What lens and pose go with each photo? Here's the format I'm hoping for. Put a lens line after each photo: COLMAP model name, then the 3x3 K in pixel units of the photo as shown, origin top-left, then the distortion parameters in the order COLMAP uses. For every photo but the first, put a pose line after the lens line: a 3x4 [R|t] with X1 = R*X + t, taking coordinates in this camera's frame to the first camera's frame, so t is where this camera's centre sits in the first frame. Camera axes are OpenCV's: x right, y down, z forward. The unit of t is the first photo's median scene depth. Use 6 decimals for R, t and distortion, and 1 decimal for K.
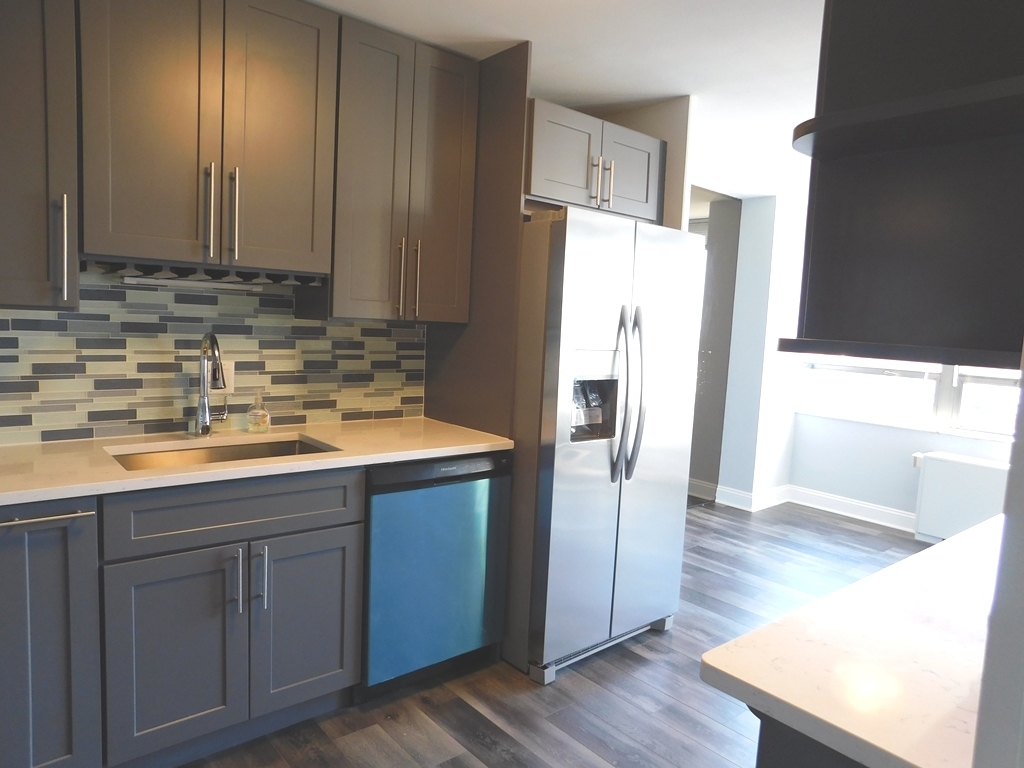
lens RADIAL K [[694.6, 0, 523.1], [0, 694.6, 379.9], [0, 0, 1]] dist [-0.055355, 0.053618]
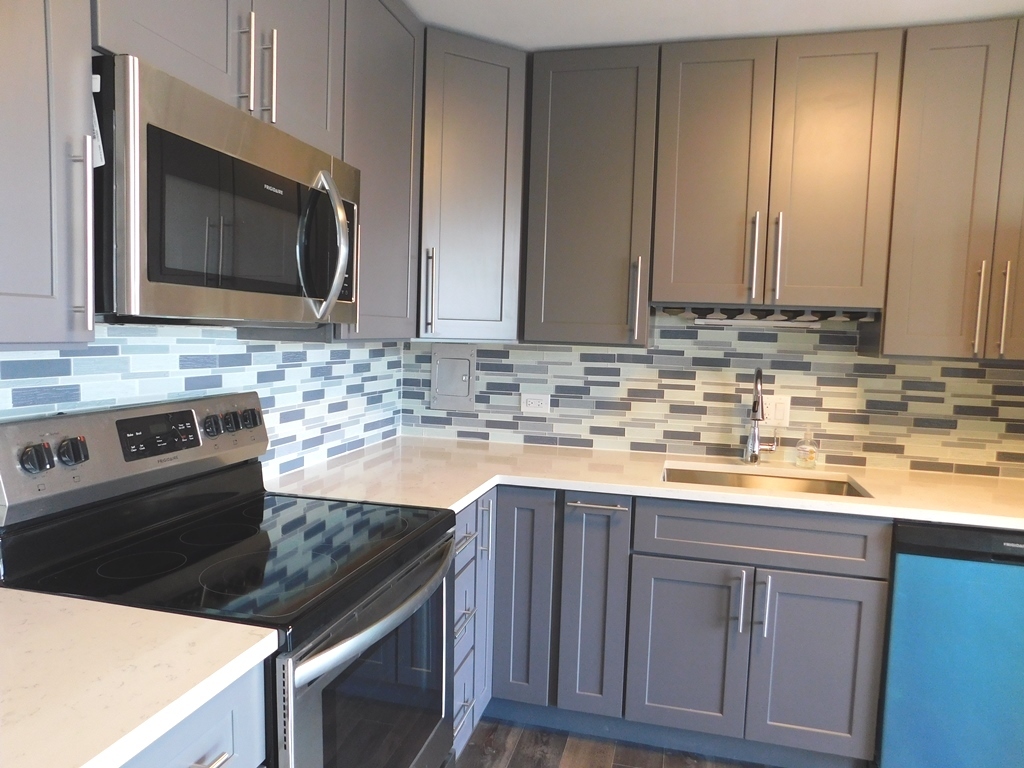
lens RADIAL K [[694.6, 0, 508.4], [0, 694.6, 377.8], [0, 0, 1]] dist [-0.055355, 0.053618]
pose [[0.574011, 0.031213, -0.818252, 0.208008], [-0.078602, 0.996759, -0.017118, -0.003908], [0.815066, 0.074142, 0.574604, 0.065115]]
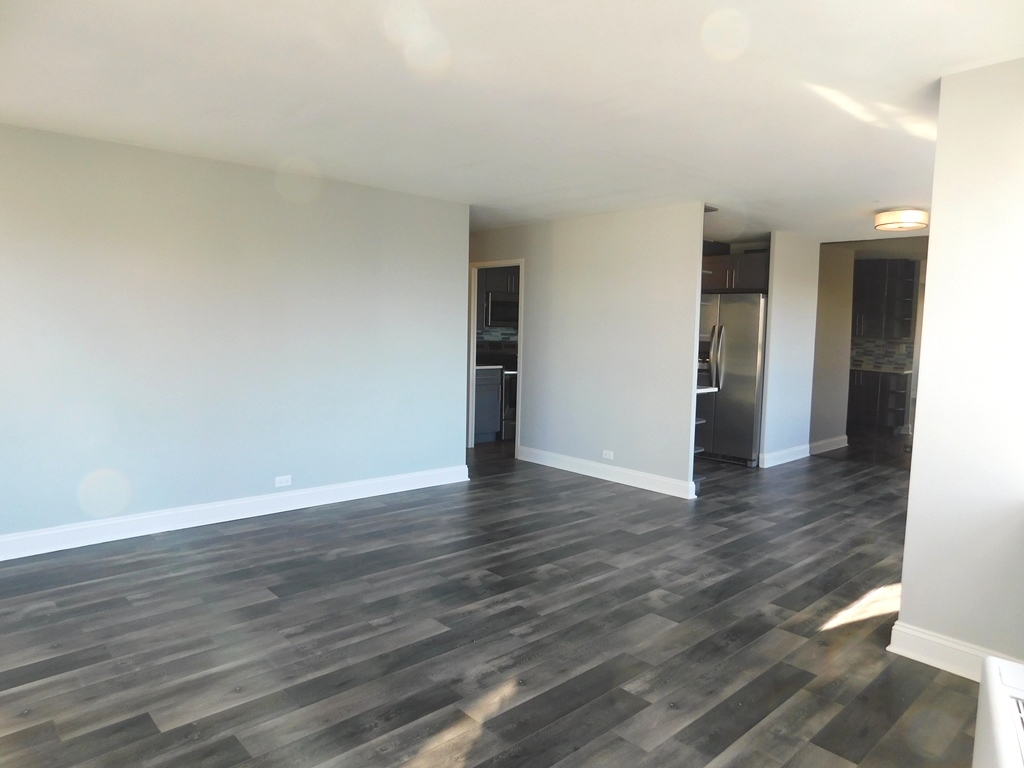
lens RADIAL K [[694.6, 0, 520.1], [0, 694.6, 382.5], [0, 0, 1]] dist [-0.055355, 0.053618]
pose [[0.033257, 0.042502, -0.998543, 3.400274], [-0.112379, 0.992919, 0.038519, 0.102970], [0.993109, 0.110934, 0.037798, 0.182106]]
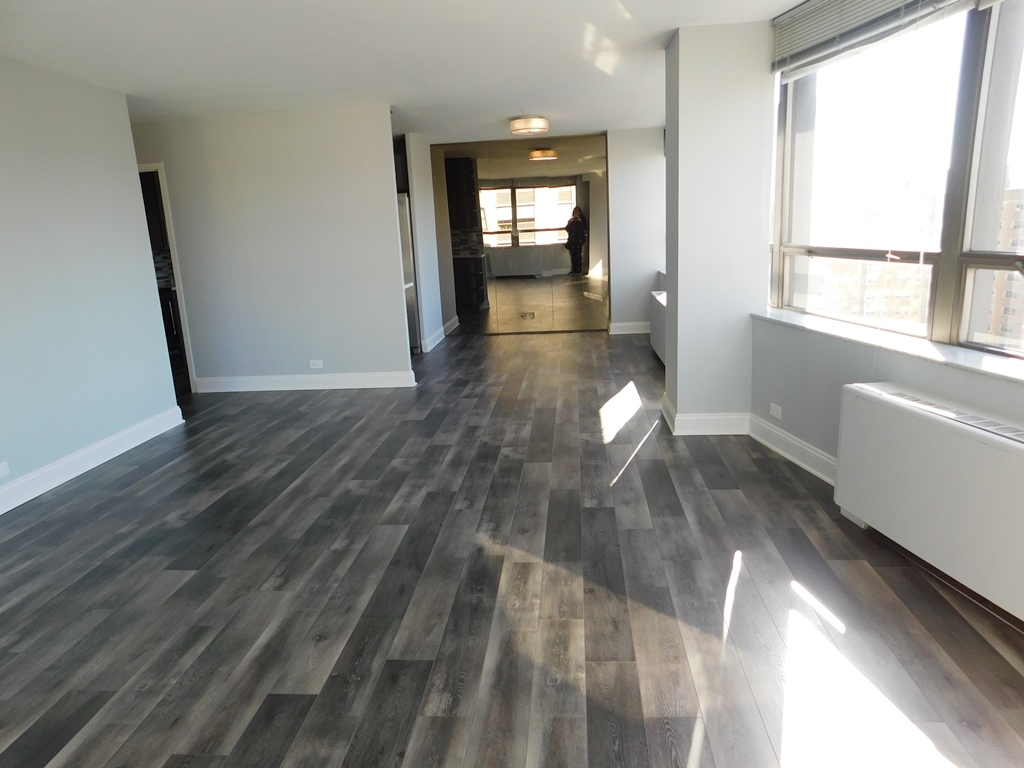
lens RADIAL K [[694.6, 0, 521.7], [0, 694.6, 399.4], [0, 0, 1]] dist [-0.055355, 0.053618]
pose [[0.697707, 0.101111, -0.709212, 3.202992], [0.014054, 0.987867, 0.154664, 0.180807], [0.716246, -0.117878, 0.687820, -0.675795]]
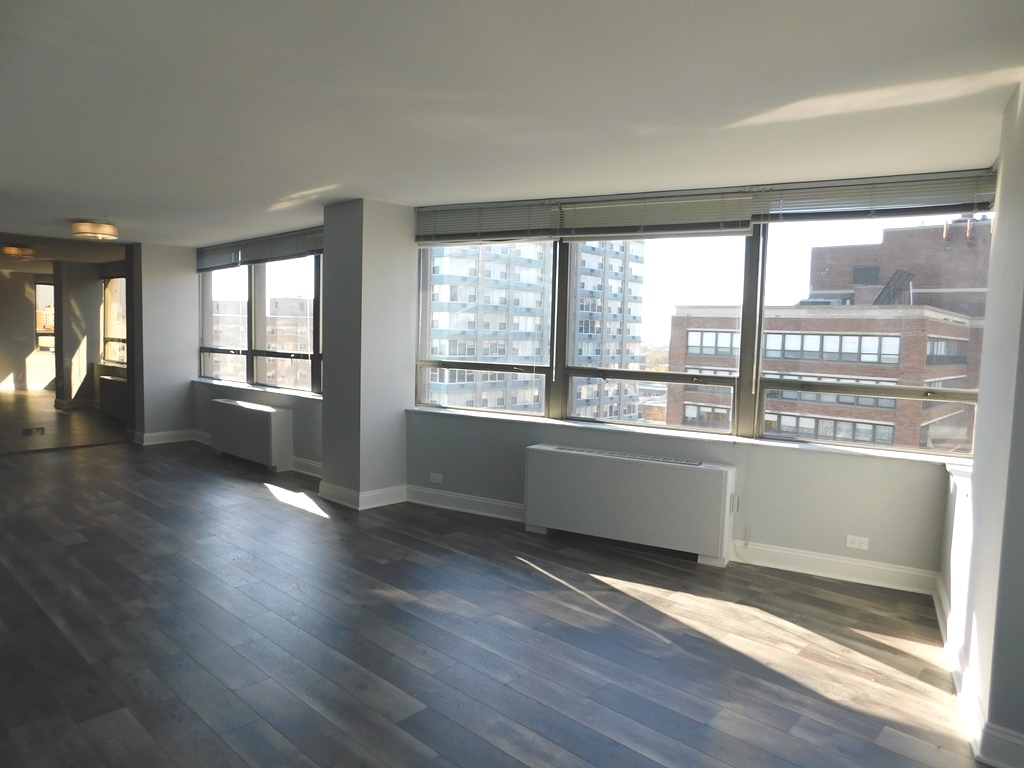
lens RADIAL K [[694.6, 0, 515.2], [0, 694.6, 376.5], [0, 0, 1]] dist [-0.055355, 0.053618]
pose [[0.994195, -0.029769, 0.103391, 2.400757], [0.031935, 0.999303, -0.019355, 0.193155], [-0.102743, 0.022544, 0.994452, -1.480616]]
